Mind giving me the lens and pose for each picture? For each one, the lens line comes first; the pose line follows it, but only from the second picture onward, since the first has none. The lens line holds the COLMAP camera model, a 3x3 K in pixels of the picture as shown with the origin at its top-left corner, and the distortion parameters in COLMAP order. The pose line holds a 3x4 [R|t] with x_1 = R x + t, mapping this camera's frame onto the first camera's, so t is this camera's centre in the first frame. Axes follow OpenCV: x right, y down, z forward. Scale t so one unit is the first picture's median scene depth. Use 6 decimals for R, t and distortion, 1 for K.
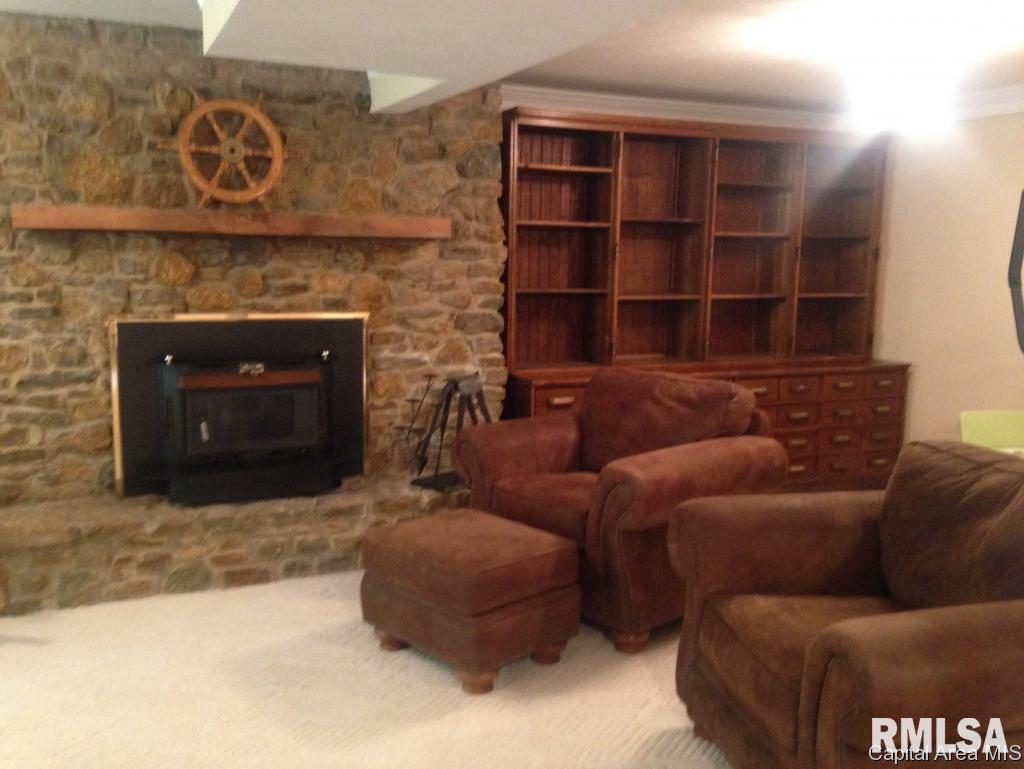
lens RADIAL K [[939.5, 0, 512.4], [0, 939.5, 381.0], [0, 0, 1]] dist [0.183991, -0.289001]
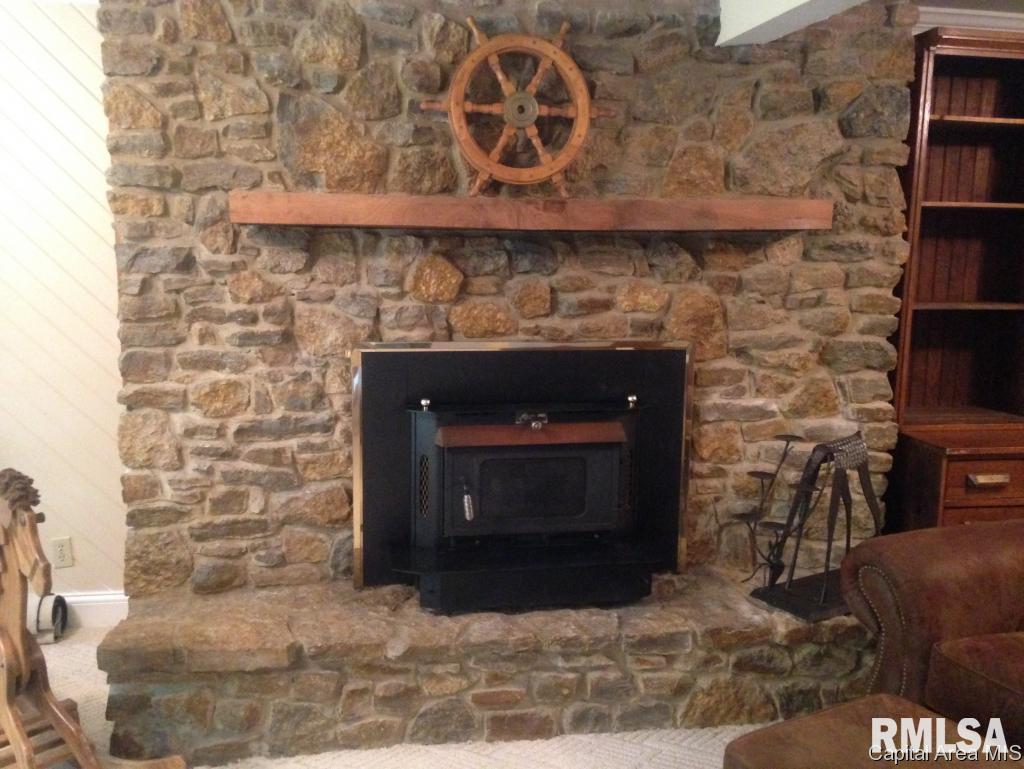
lens RADIAL K [[939.5, 0, 512.4], [0, 939.5, 381.0], [0, 0, 1]] dist [0.183991, -0.289001]
pose [[0.968730, 0.033970, -0.245782, -0.119739], [-0.032800, 0.999423, 0.008853, -0.048253], [0.245941, -0.000514, 0.969285, 0.323467]]
